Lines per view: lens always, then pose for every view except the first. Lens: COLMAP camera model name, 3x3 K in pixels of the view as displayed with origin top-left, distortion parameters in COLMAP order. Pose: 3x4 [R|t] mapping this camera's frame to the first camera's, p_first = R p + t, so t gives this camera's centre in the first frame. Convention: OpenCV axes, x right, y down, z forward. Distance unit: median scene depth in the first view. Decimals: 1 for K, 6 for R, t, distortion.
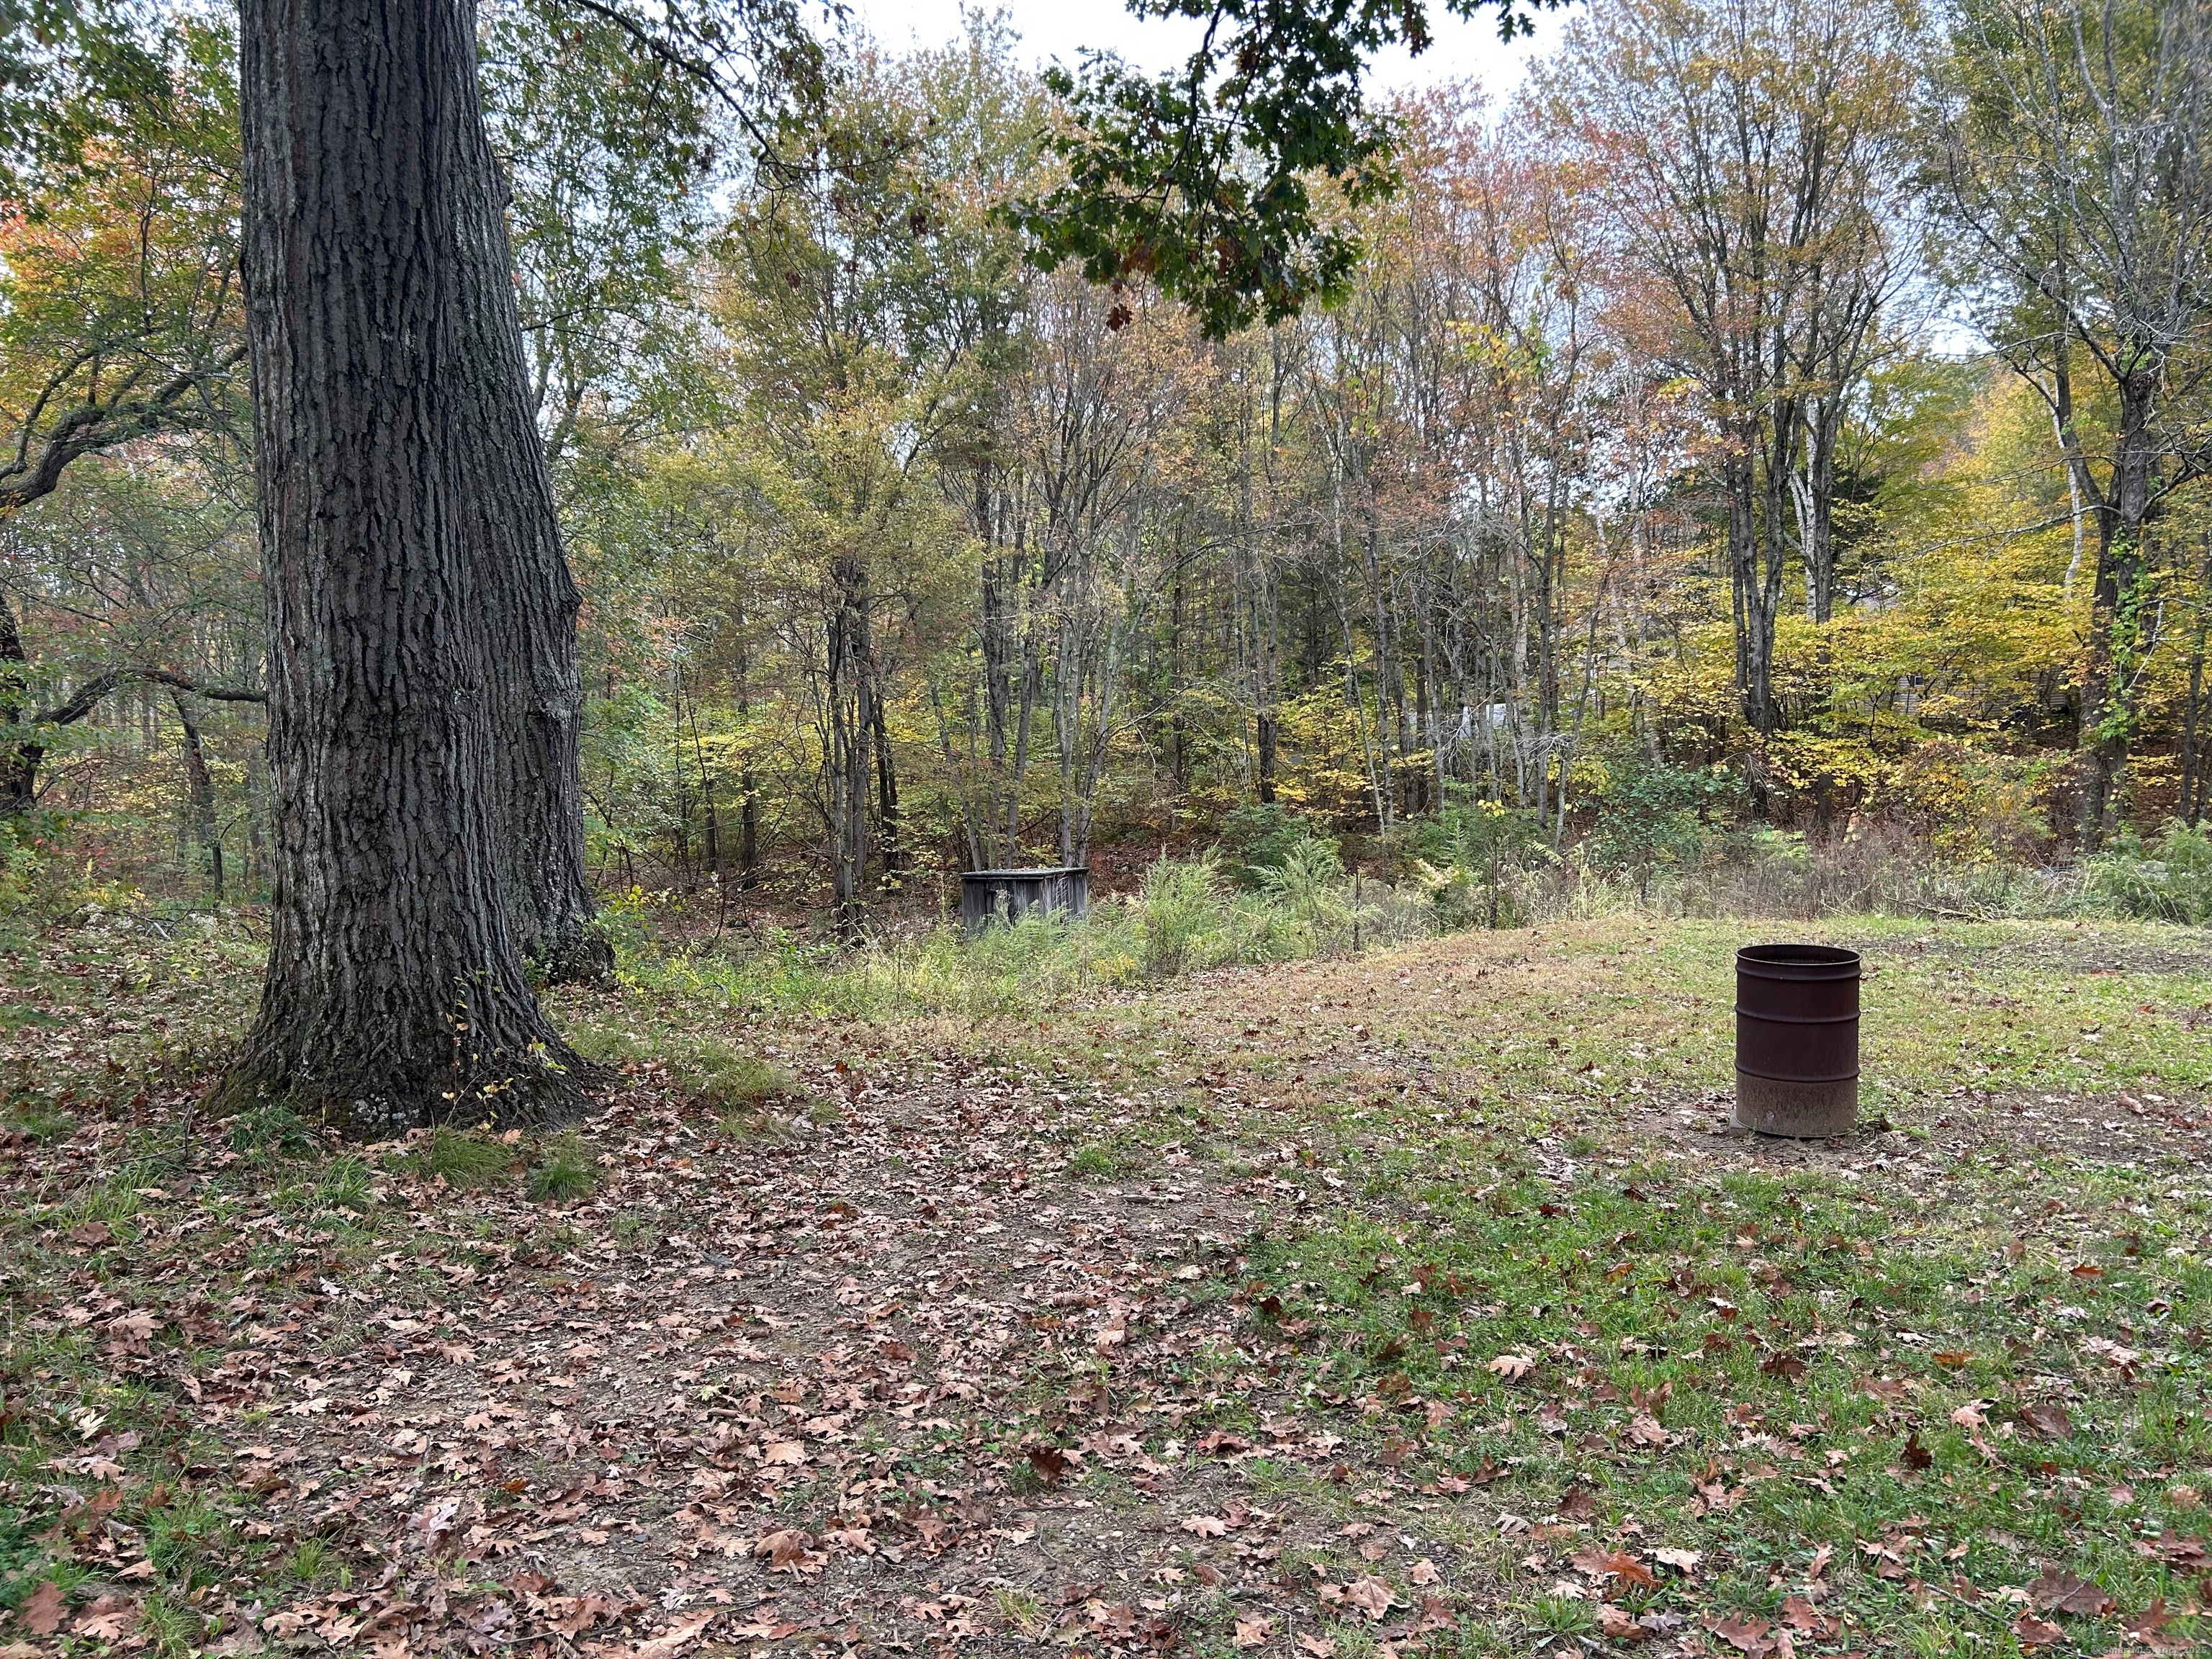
lens RADIAL K [[1655.3, 0, 1111.8], [0, 1655.3, 842.9], [0, 0, 1]] dist [0.027683, -0.016513]
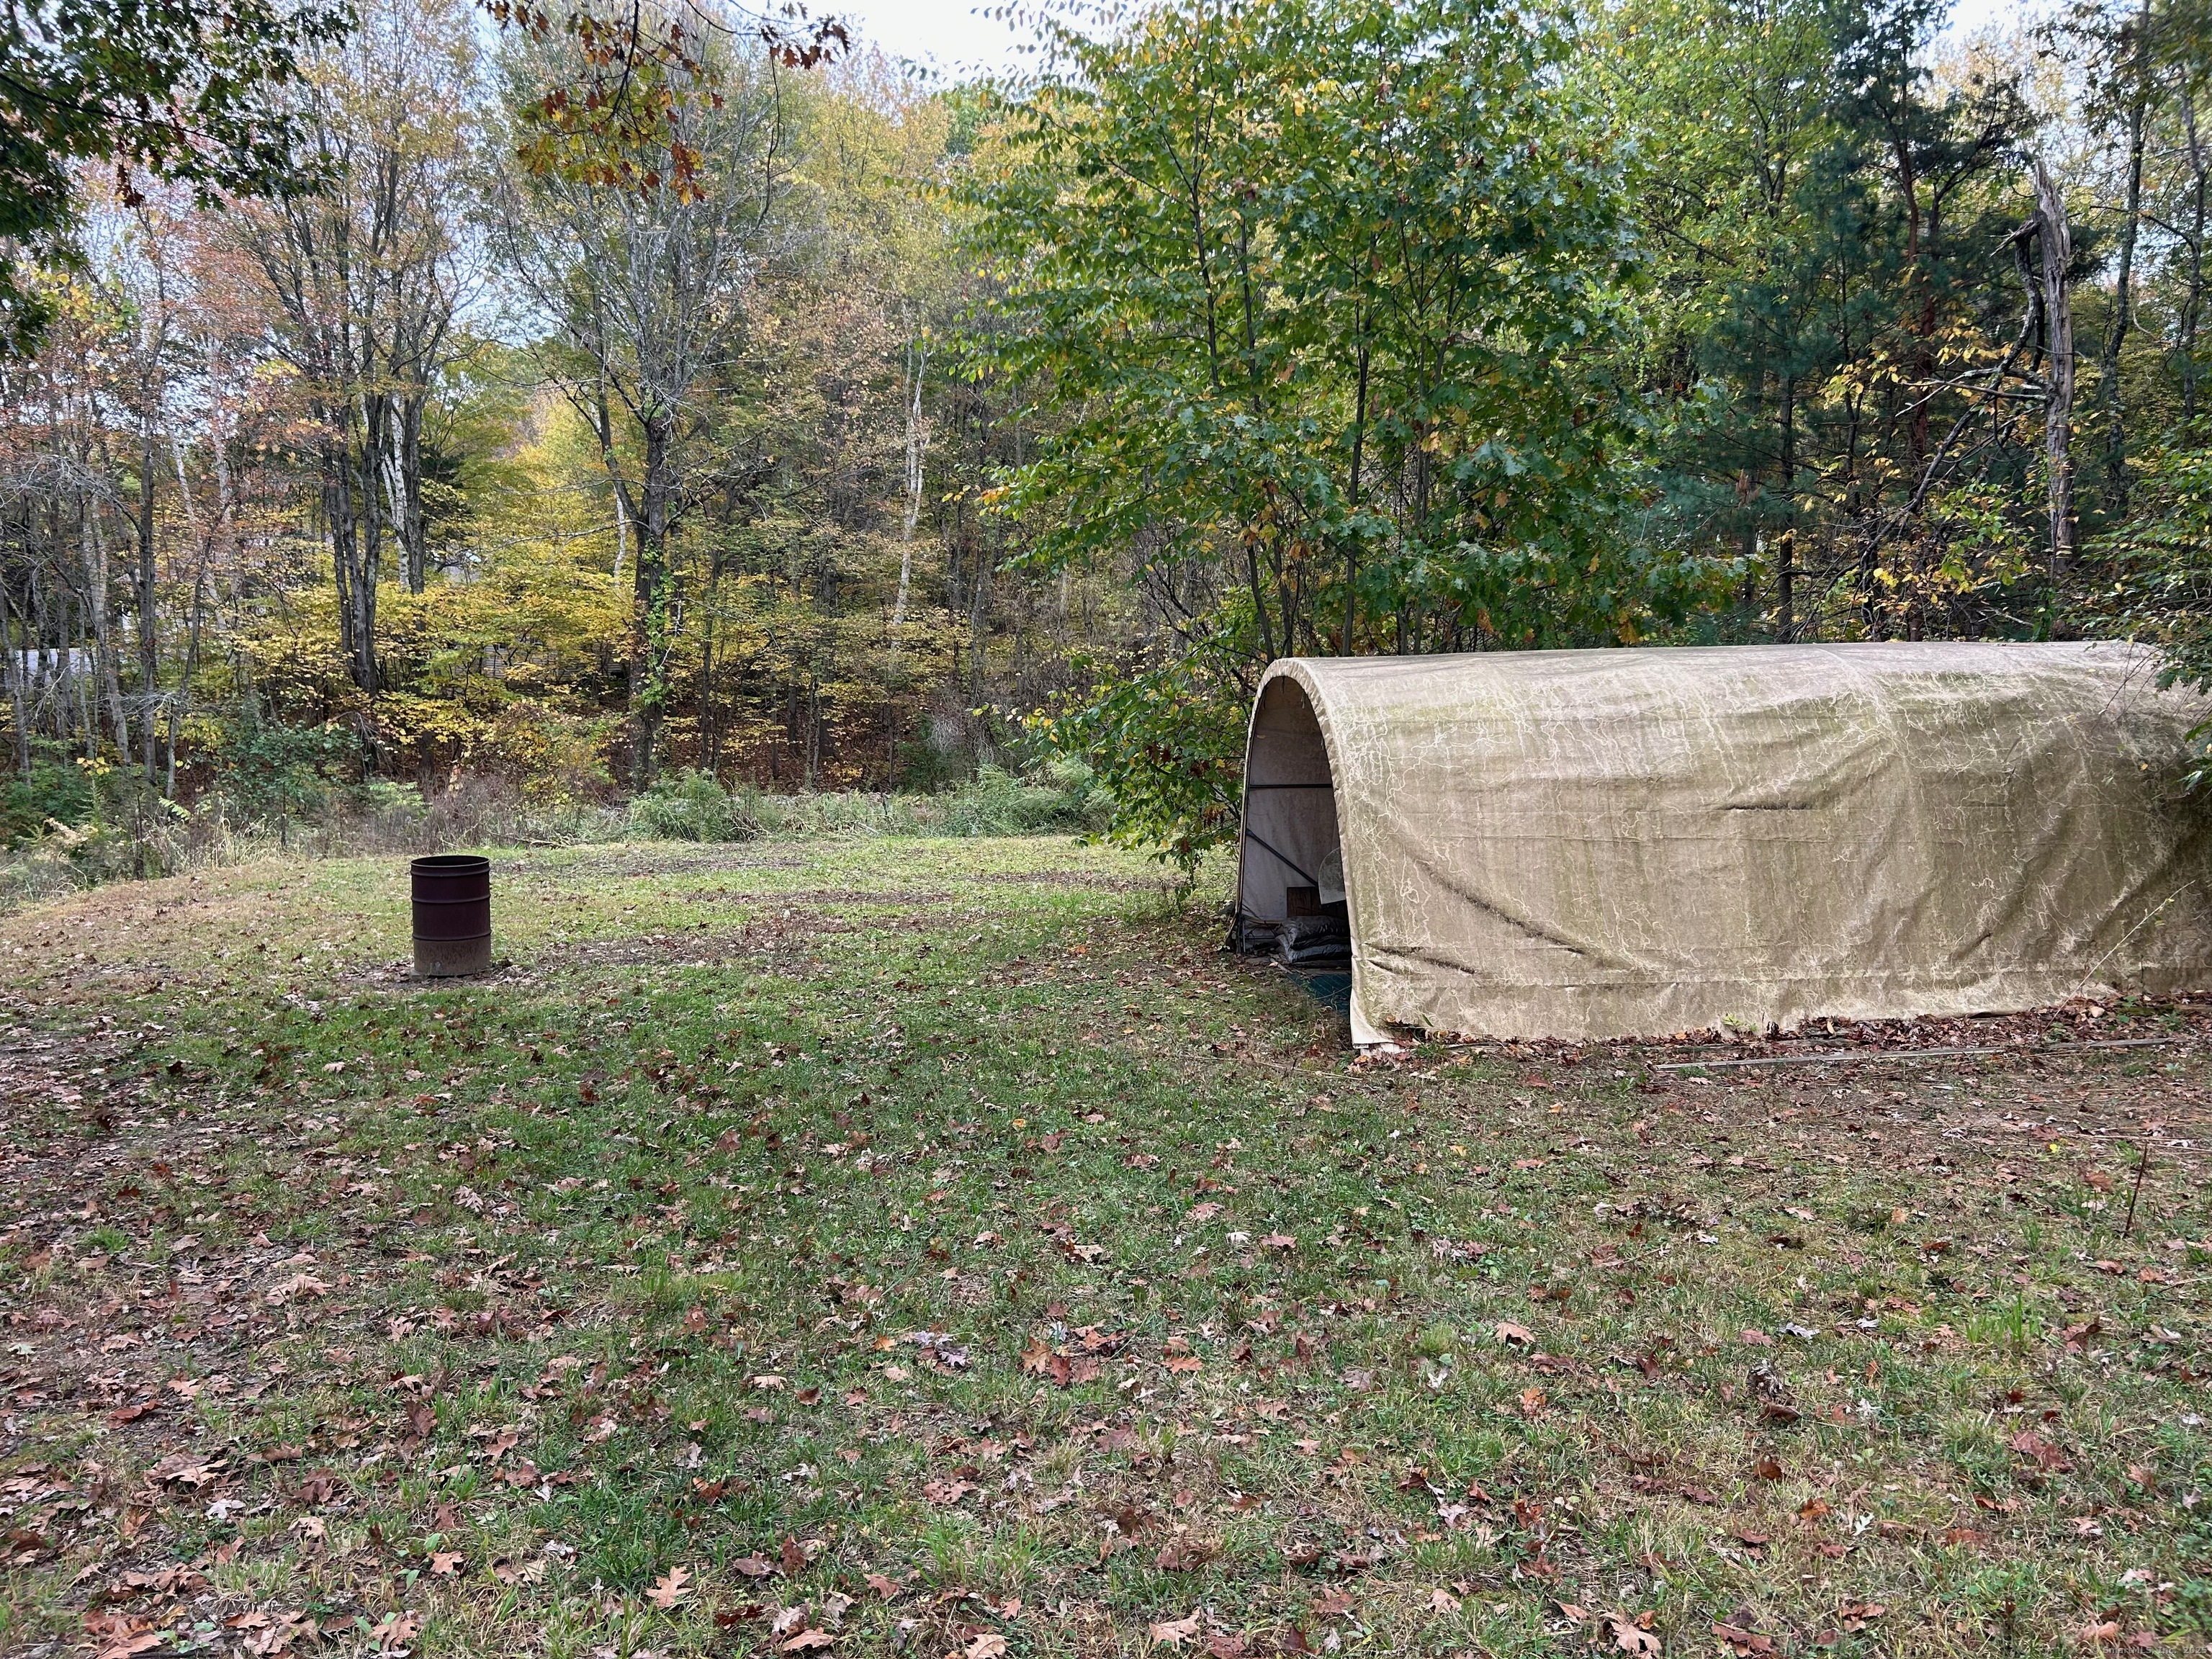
lens RADIAL K [[1655.3, 0, 1113.7], [0, 1655.3, 837.4], [0, 0, 1]] dist [0.027683, -0.016513]
pose [[0.694945, -0.048664, 0.717415, -0.059774], [0.029942, 0.998800, 0.038747, 0.000723], [-0.718439, -0.005446, 0.695568, -0.116854]]
